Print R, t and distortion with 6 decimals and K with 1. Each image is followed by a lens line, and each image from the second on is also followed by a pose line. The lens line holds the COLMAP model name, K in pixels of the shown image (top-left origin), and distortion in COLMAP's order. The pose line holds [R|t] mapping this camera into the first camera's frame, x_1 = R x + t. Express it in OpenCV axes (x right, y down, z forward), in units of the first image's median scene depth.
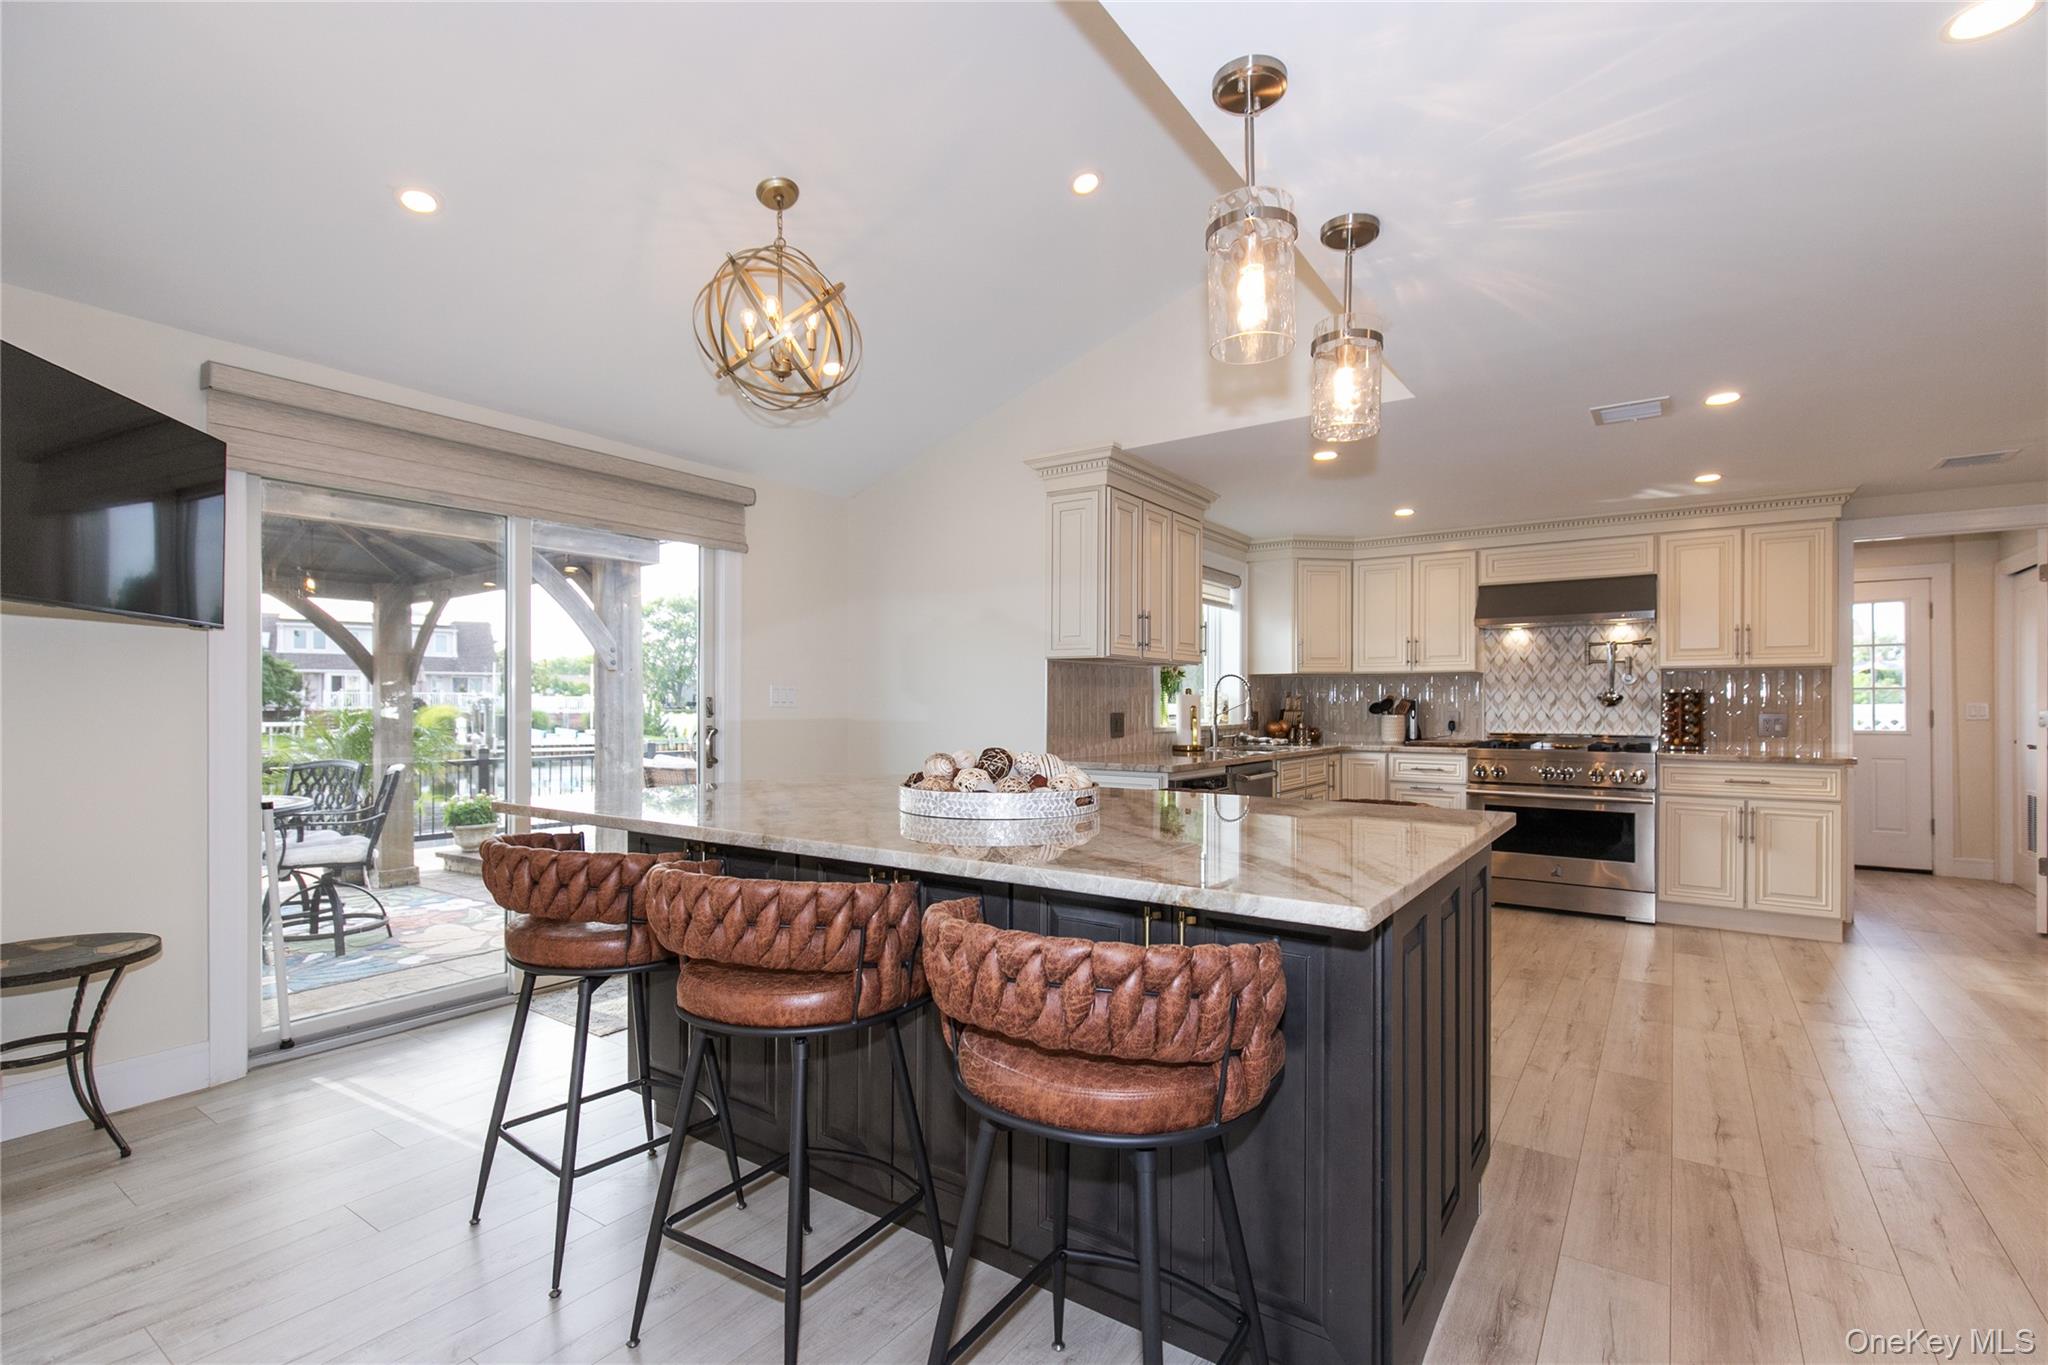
lens RADIAL K [[931.9, 0, 1031.7], [0, 931.9, 709.7], [0, 0, 1]] dist [0.002992, -0.000484]
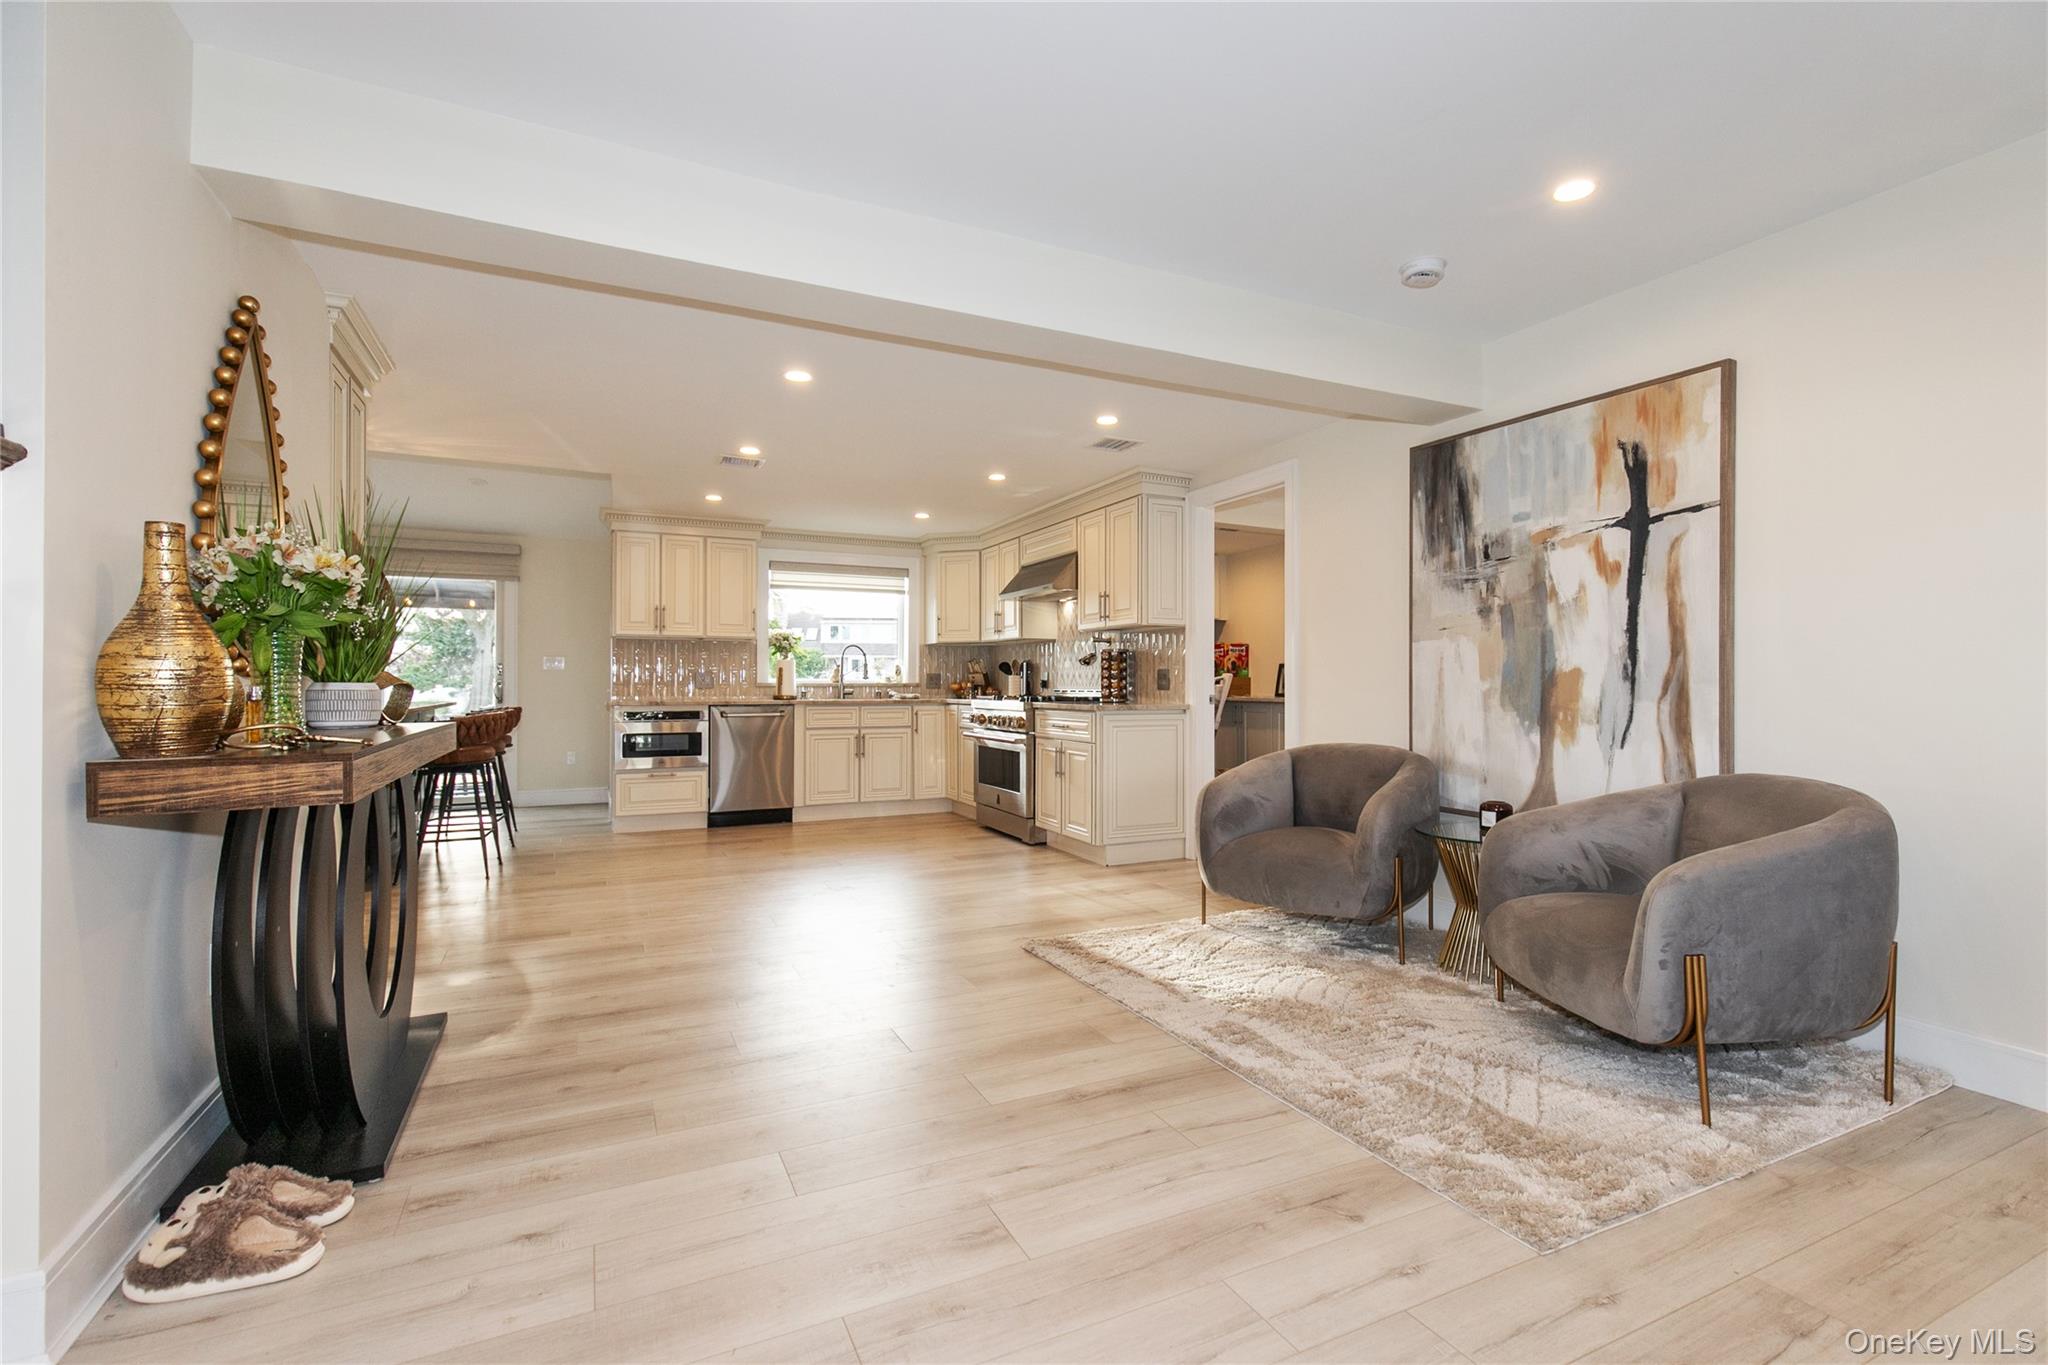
lens RADIAL K [[931.9, 0, 1040.7], [0, 931.9, 676.6], [0, 0, 1]] dist [0.002992, -0.000484]
pose [[0.870231, -0.004475, -0.492624, 1.095376], [-0.001614, 0.999927, -0.011934, 0.023729], [0.492641, 0.011181, 0.870161, -0.032104]]
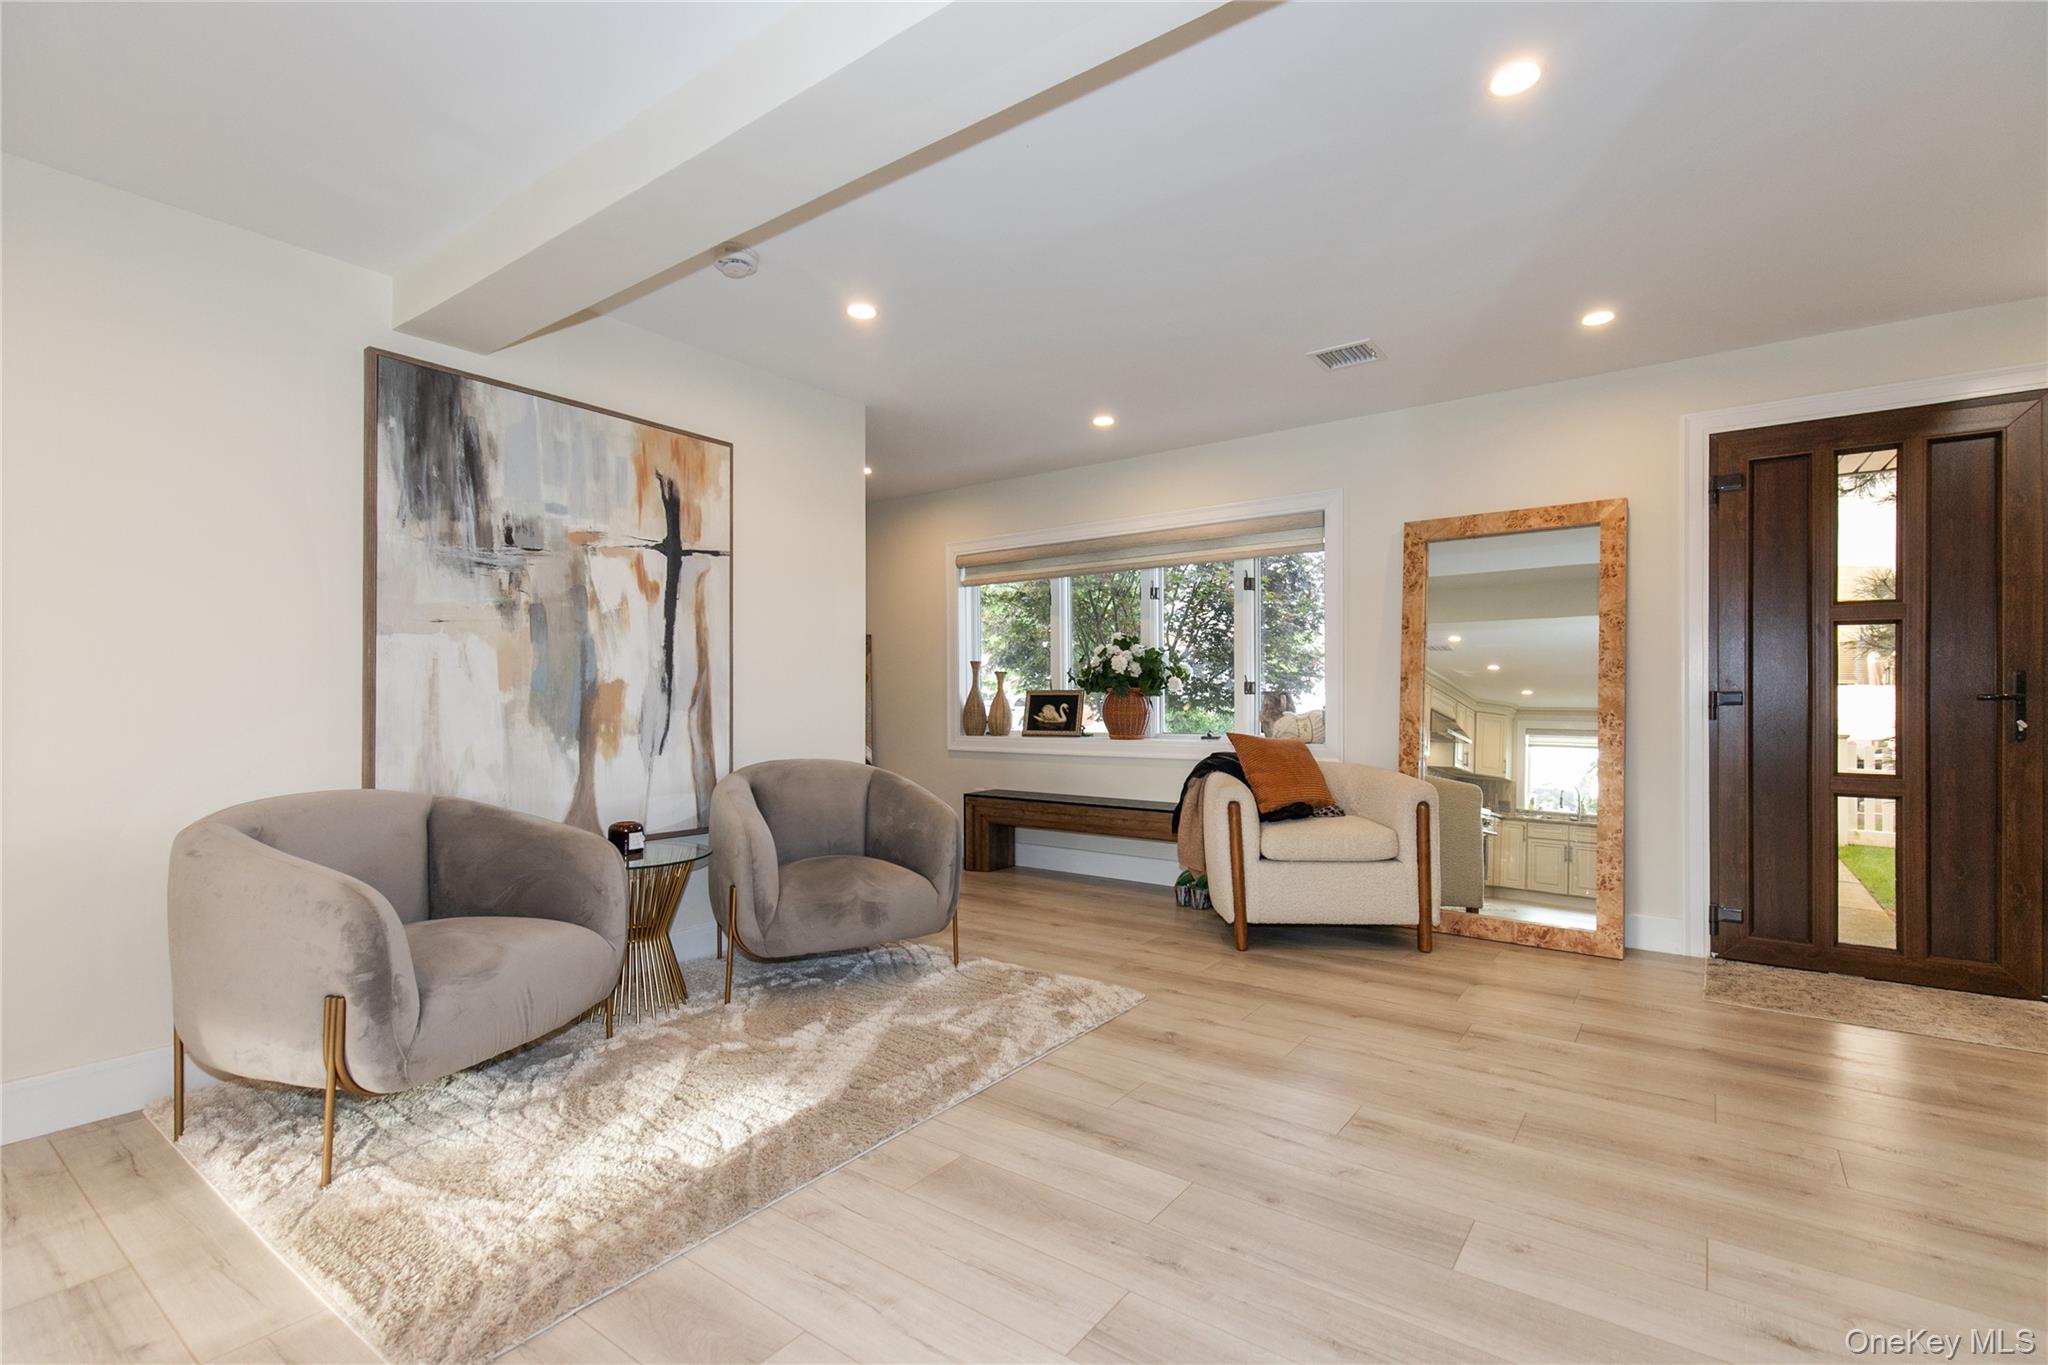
lens RADIAL K [[931.9, 0, 1034.9], [0, 931.9, 698.1], [0, 0, 1]] dist [0.002992, -0.000484]
pose [[0.020050, -0.001435, 0.999798, 0.535606], [0.003406, 0.999993, 0.001367, 0.022596], [-0.999793, 0.003378, 0.020054, 0.357159]]
